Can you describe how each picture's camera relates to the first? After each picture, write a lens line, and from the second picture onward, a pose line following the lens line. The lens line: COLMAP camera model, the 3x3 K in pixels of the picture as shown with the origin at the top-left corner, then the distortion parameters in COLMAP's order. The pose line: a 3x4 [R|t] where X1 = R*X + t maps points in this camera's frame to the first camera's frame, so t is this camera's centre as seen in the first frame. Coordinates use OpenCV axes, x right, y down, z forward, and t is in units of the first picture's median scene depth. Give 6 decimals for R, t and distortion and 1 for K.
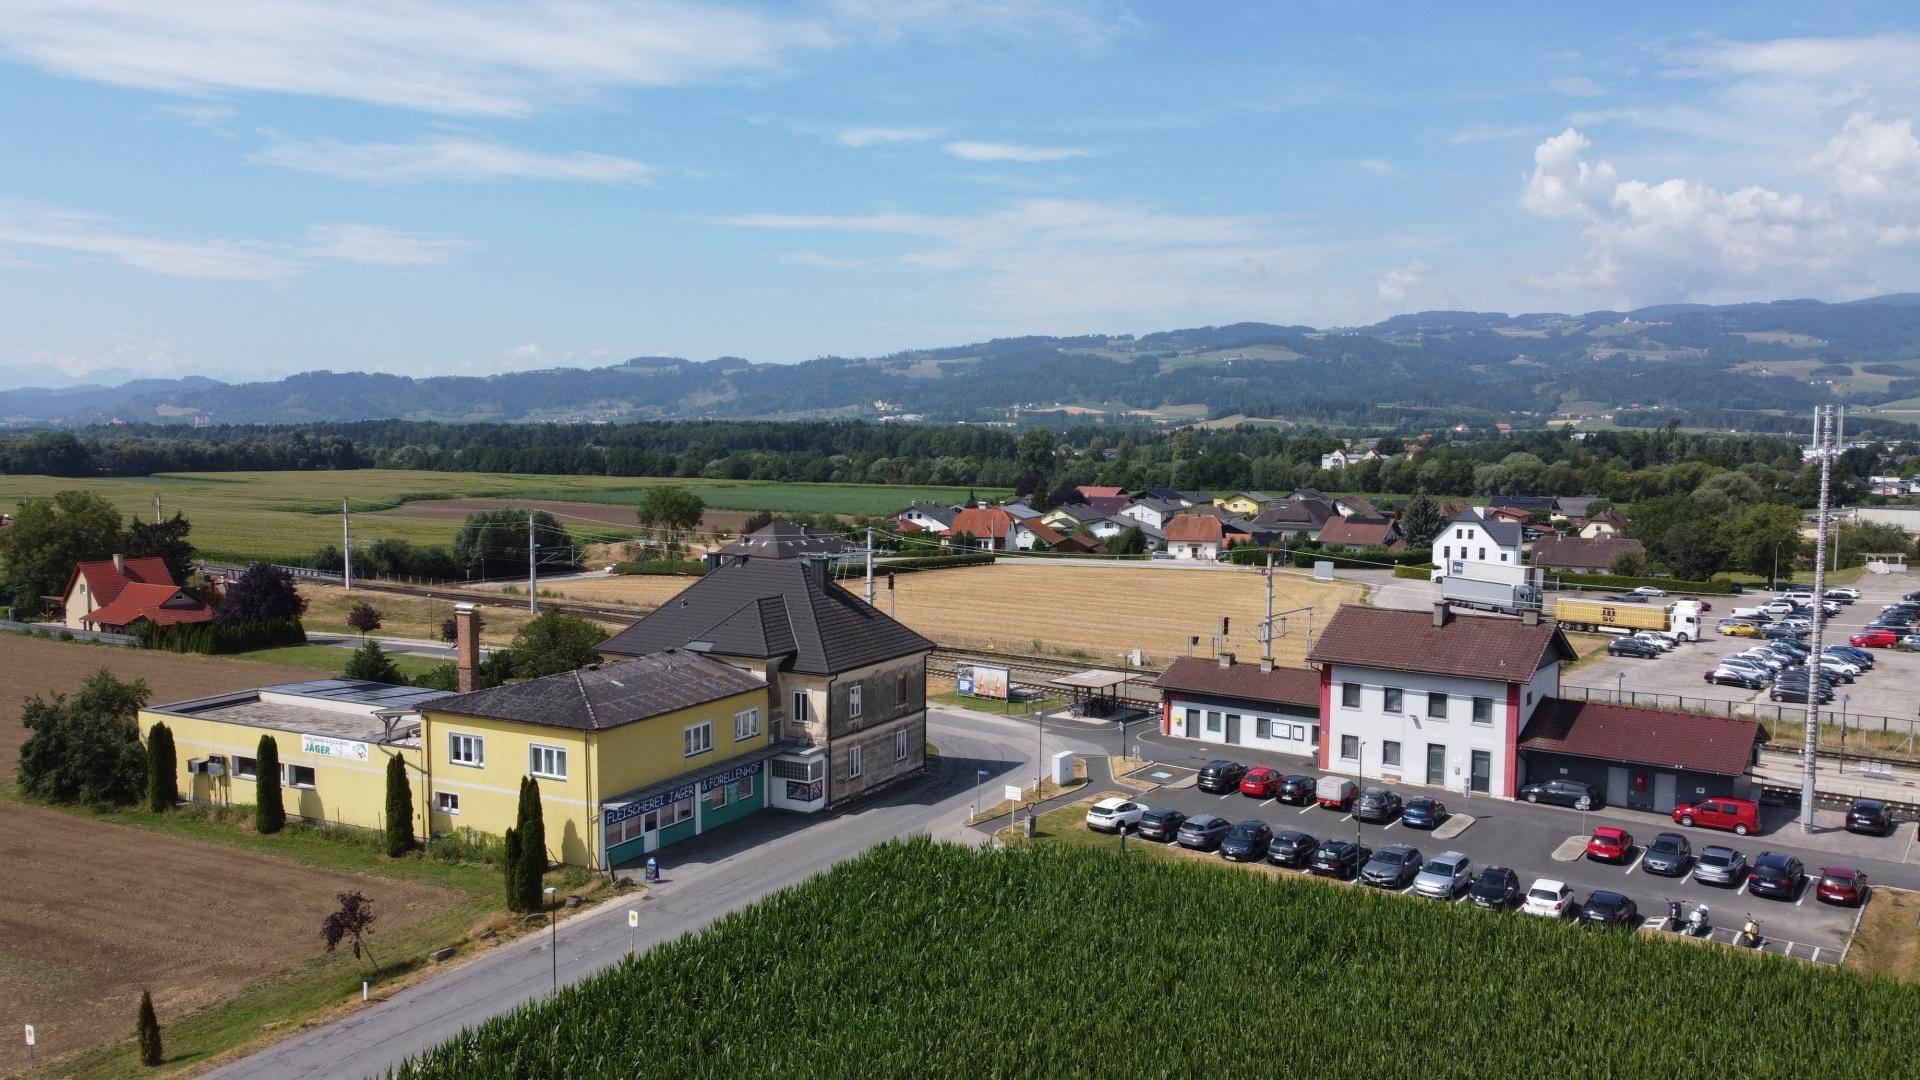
lens RADIAL K [[1474.8, 0, 960.0], [0, 1474.8, 540.0], [0, 0, 1]] dist [-0.001179, 0.000827]
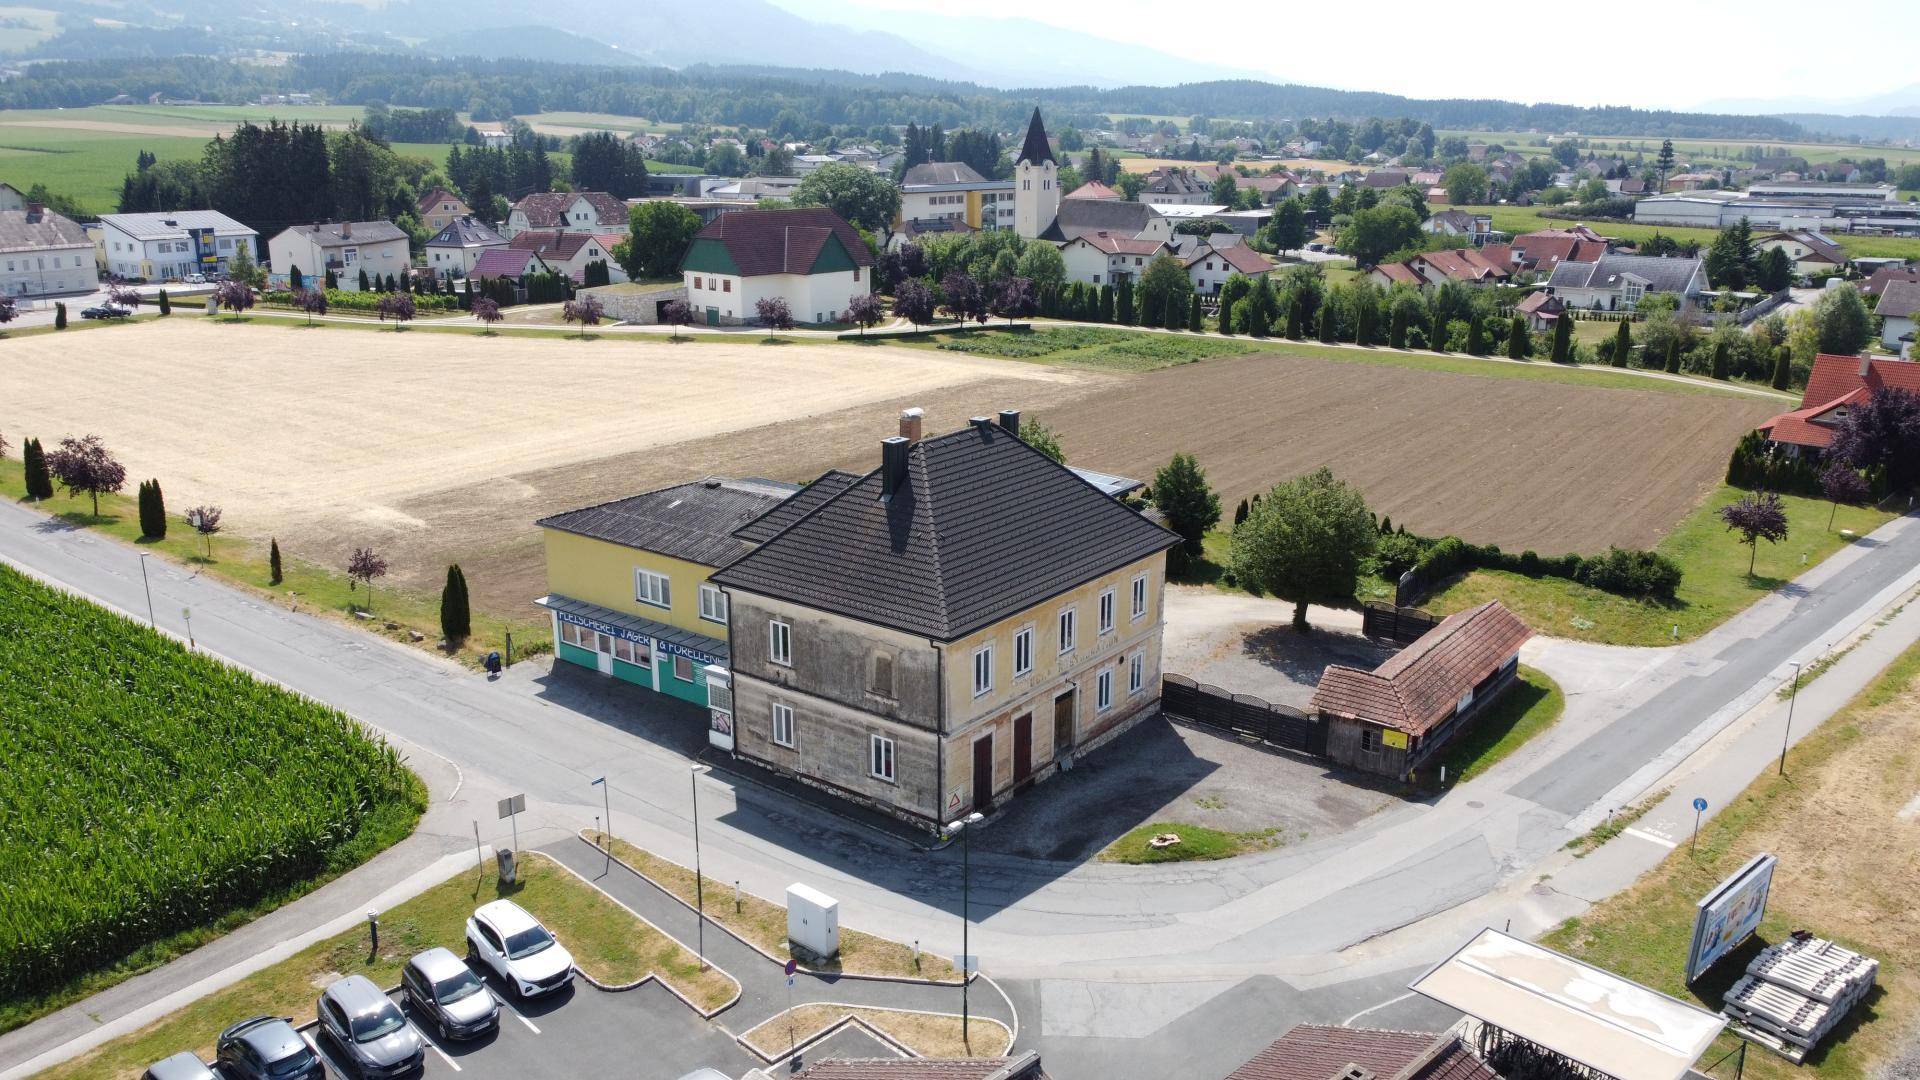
lens RADIAL K [[1474.8, 0, 960.0], [0, 1474.8, 540.0], [0, 0, 1]] dist [-0.001179, 0.000827]
pose [[-0.166426, 0.256578, -0.952087, 0.581514], [-0.075302, 0.959426, 0.271719, -0.136450], [0.983174, 0.116916, -0.140352, 1.211759]]
